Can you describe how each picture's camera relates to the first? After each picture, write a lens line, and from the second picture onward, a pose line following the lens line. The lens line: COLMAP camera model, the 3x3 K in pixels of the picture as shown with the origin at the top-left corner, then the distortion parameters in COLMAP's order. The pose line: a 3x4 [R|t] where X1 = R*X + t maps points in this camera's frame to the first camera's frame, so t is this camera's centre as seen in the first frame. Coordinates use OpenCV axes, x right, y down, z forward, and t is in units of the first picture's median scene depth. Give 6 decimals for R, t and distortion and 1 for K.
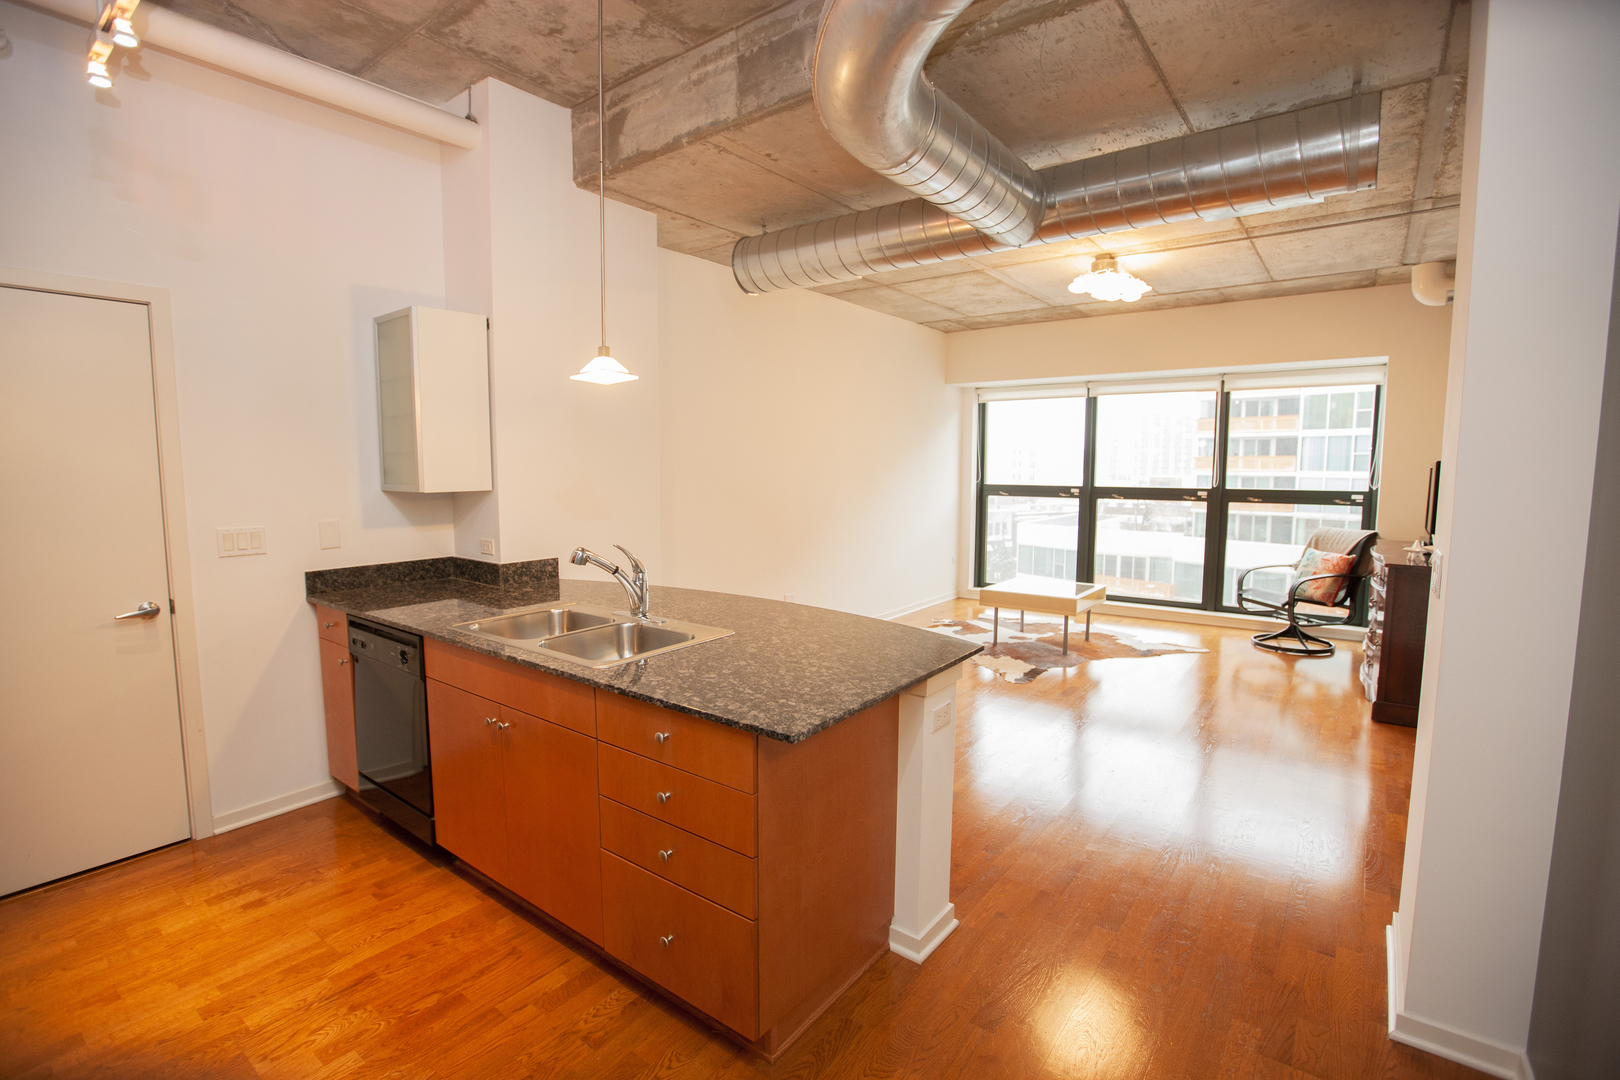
lens RADIAL K [[739.3, 0, 771.8], [0, 739.3, 541.3], [0, 0, 1]] dist [-0.014780, 0.006424]
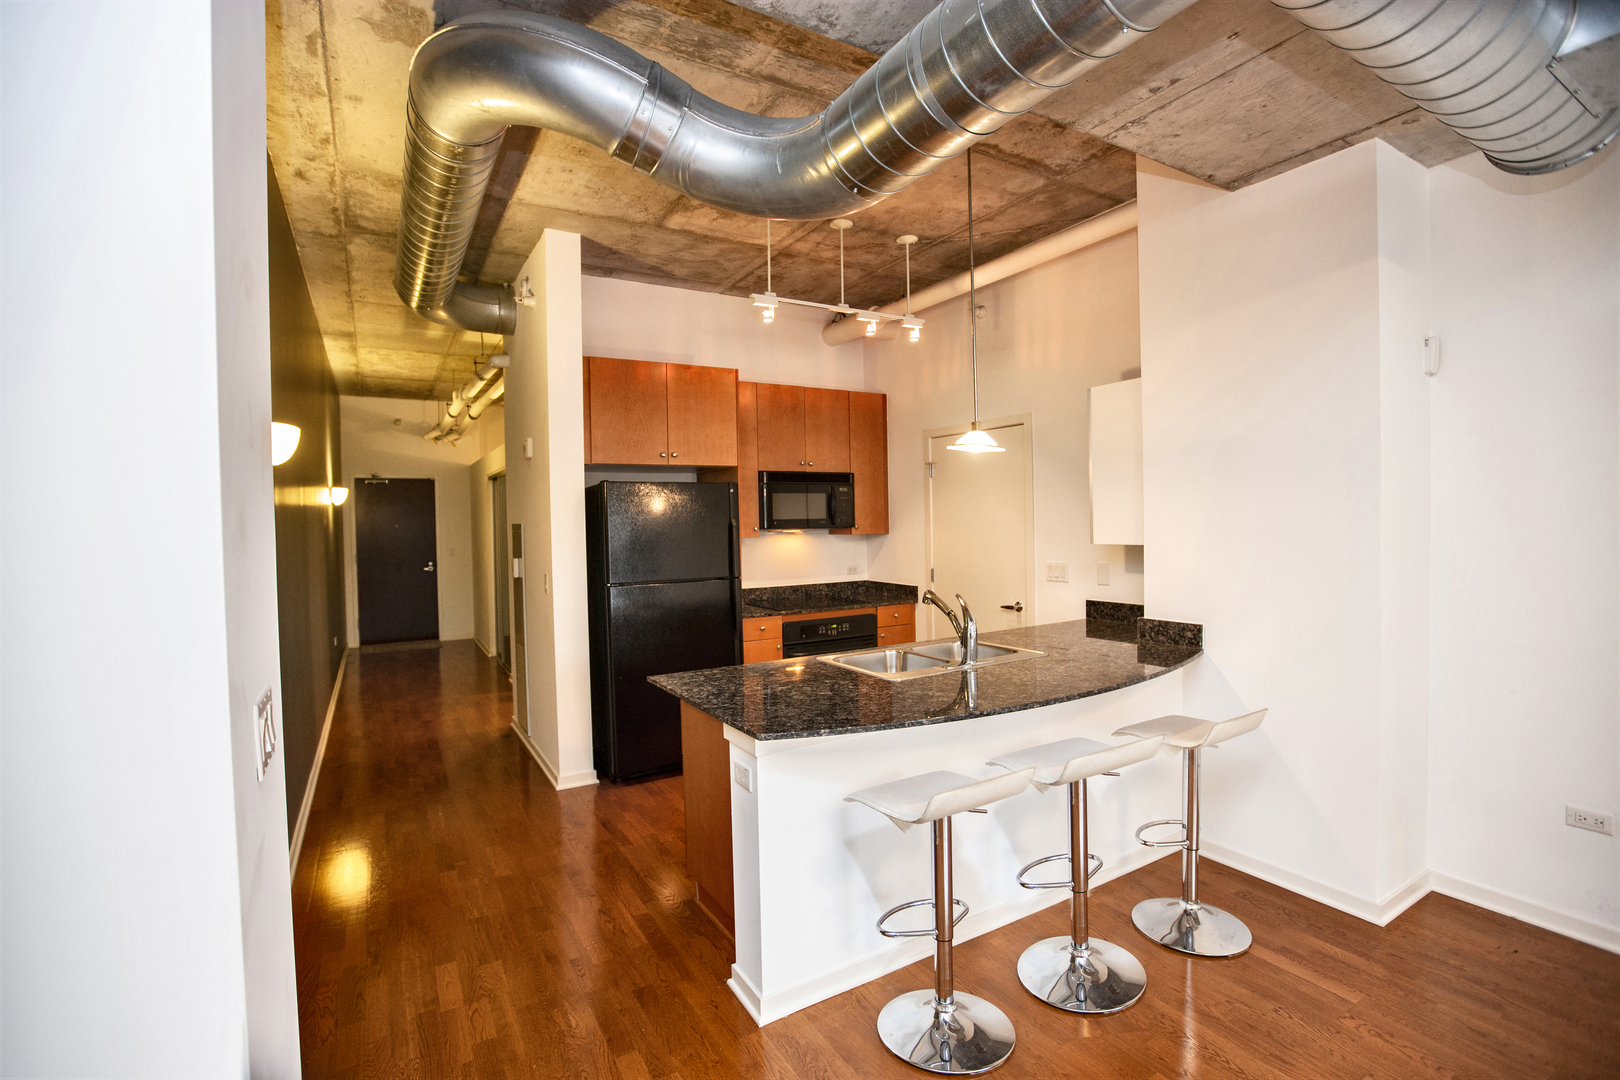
lens RADIAL K [[739.3, 0, 800.6], [0, 739.3, 532.3], [0, 0, 1]] dist [-0.014780, 0.006424]
pose [[-0.359976, 0.025887, -0.932602, 0.896182], [-0.078308, 0.995249, 0.057852, -0.130139], [0.929669, 0.093856, -0.356239, 1.108916]]
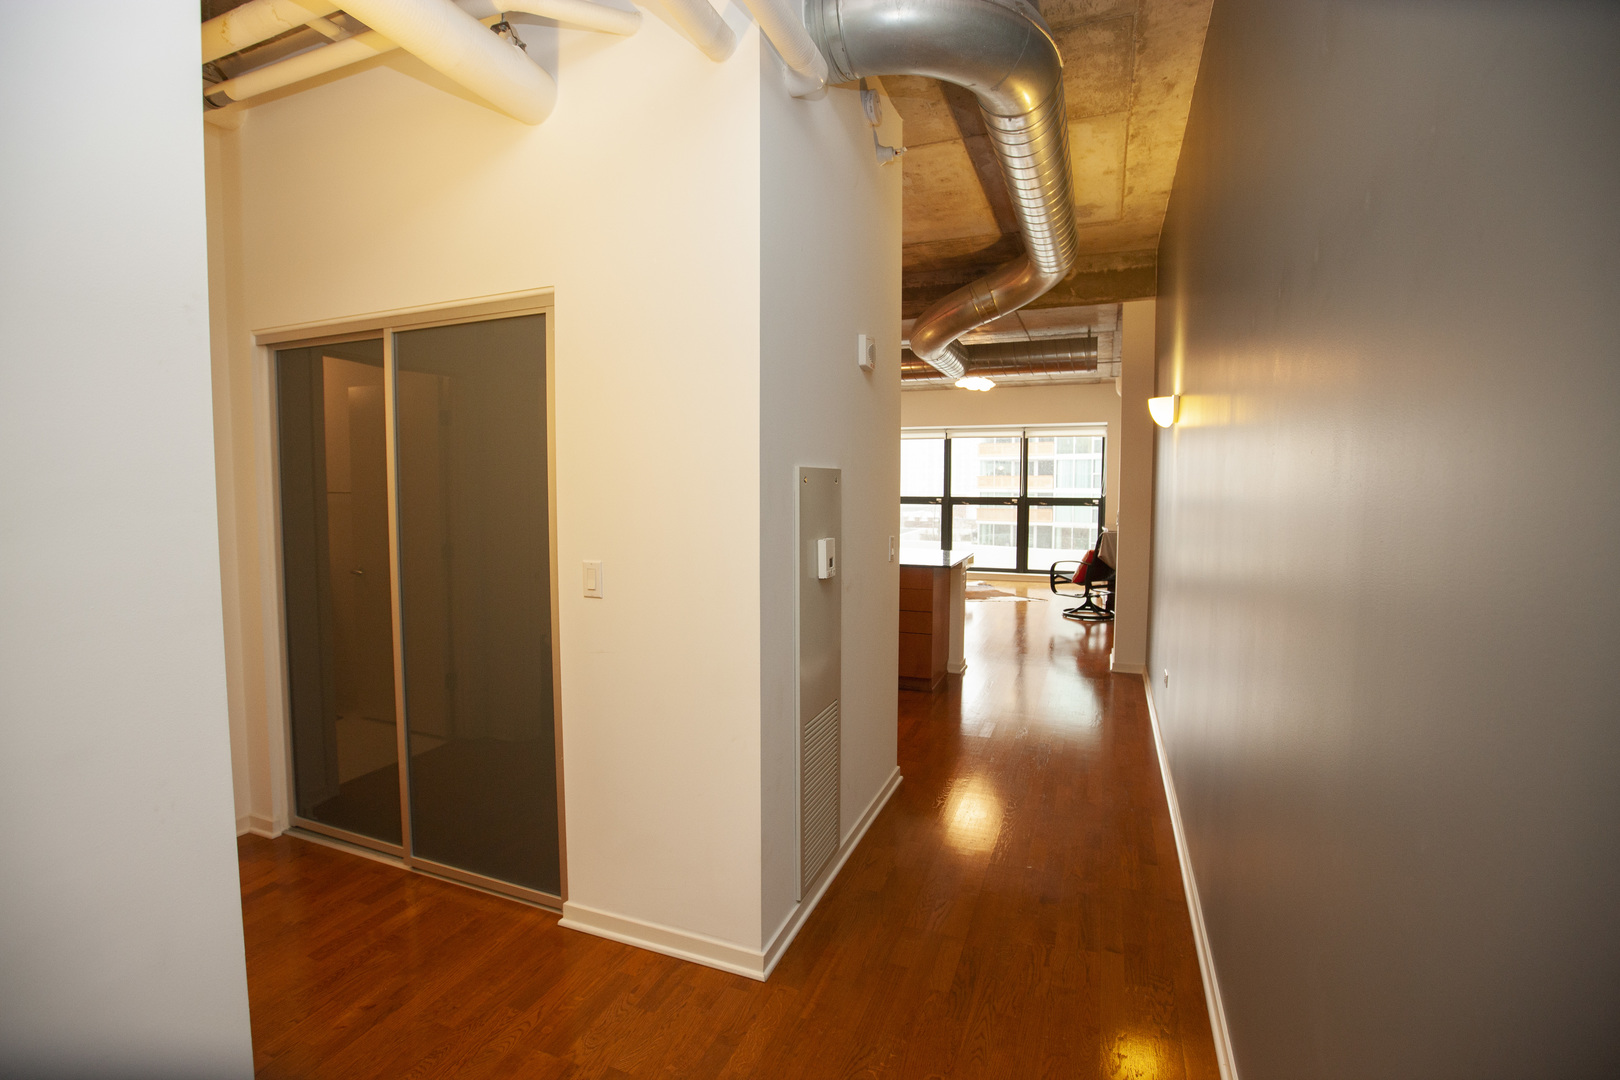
lens RADIAL K [[739.3, 0, 805.4], [0, 739.3, 549.1], [0, 0, 1]] dist [-0.014780, 0.006424]
pose [[0.956245, -0.026711, 0.291345, -0.853189], [0.031039, 0.999466, -0.010243, 0.114380], [-0.290916, 0.018838, 0.956563, -1.076269]]
